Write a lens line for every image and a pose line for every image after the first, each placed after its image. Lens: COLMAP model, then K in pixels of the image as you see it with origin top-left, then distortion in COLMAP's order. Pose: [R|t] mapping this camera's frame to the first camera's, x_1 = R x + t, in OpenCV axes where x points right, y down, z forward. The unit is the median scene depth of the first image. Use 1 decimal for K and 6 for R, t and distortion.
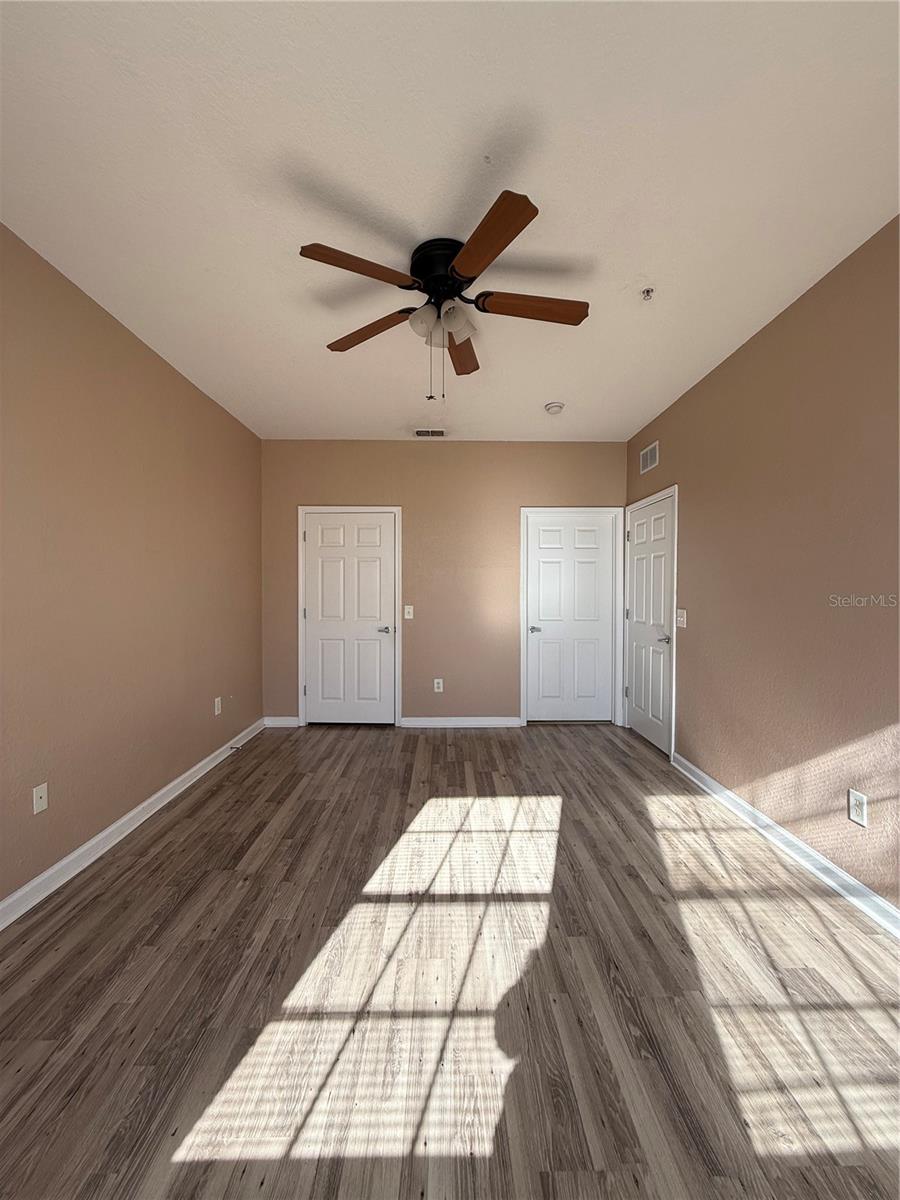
lens RADIAL K [[474.7, 0, 450.0], [0, 474.7, 597.8], [0, 0, 1]] dist [0.000338, -0.000030]
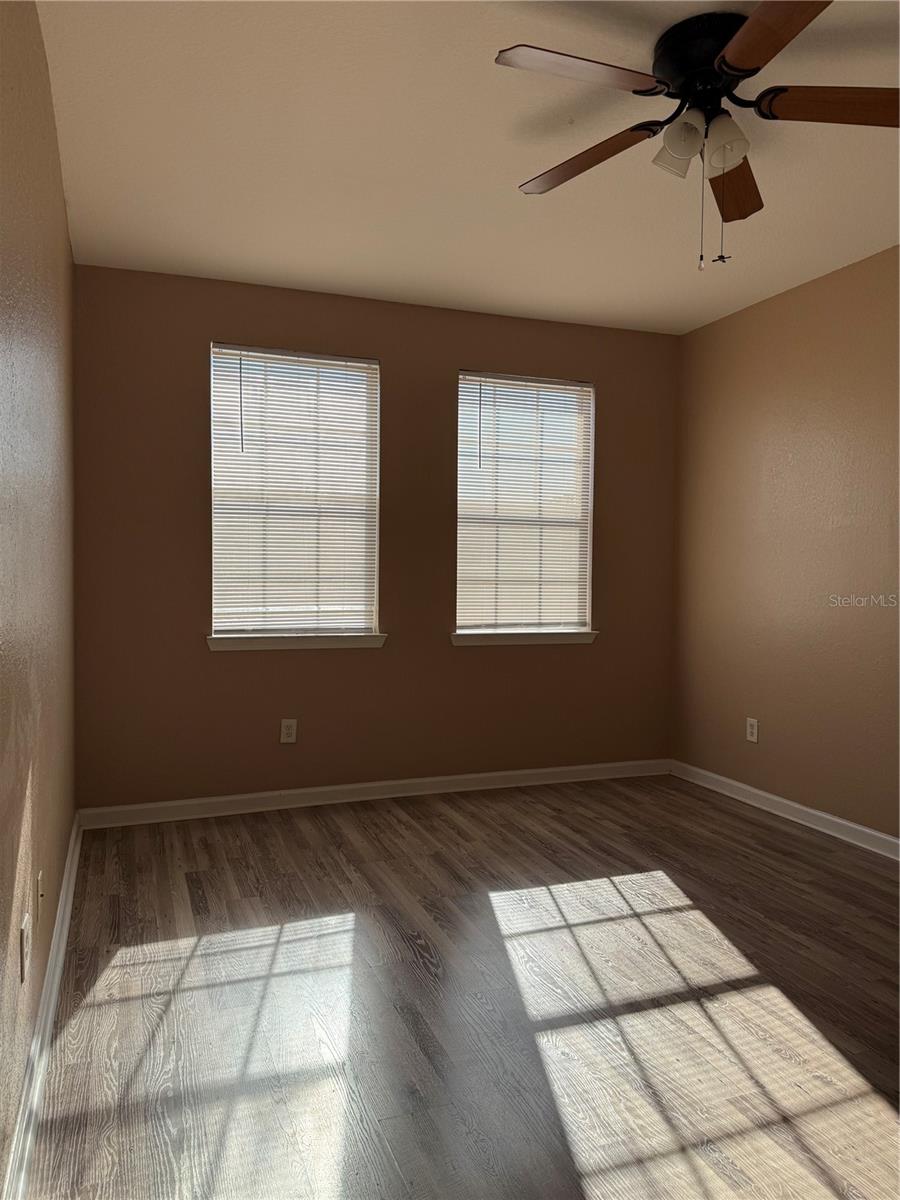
lens RADIAL K [[840.1, 0, 445.9], [0, 840.1, 601.5], [0, 0, 1]] dist [0.099089, -0.138891]
pose [[-0.939197, 0.003289, -0.343362, 0.640645], [-0.015182, 0.998579, 0.051090, -0.014655], [0.343042, 0.053196, -0.937812, 1.794658]]
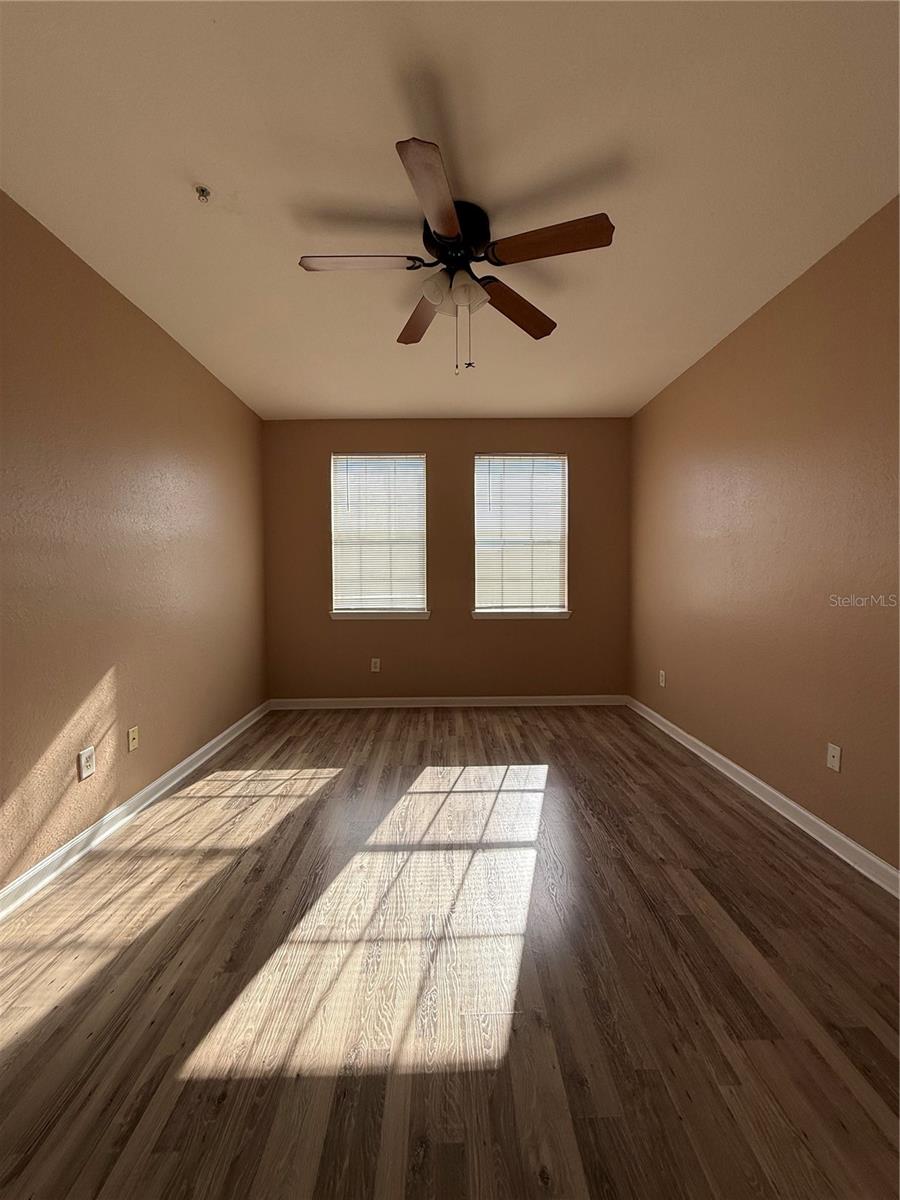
lens RADIAL K [[477.6, 0, 452.6], [0, 477.6, 601.1], [0, 0, 1]] dist [0.000409, 0.000027]
pose [[-0.999943, 0.006156, -0.008704, 0.005793], [0.005548, 0.997661, 0.068133, -0.007907], [0.009103, 0.068081, -0.997638, 1.814258]]
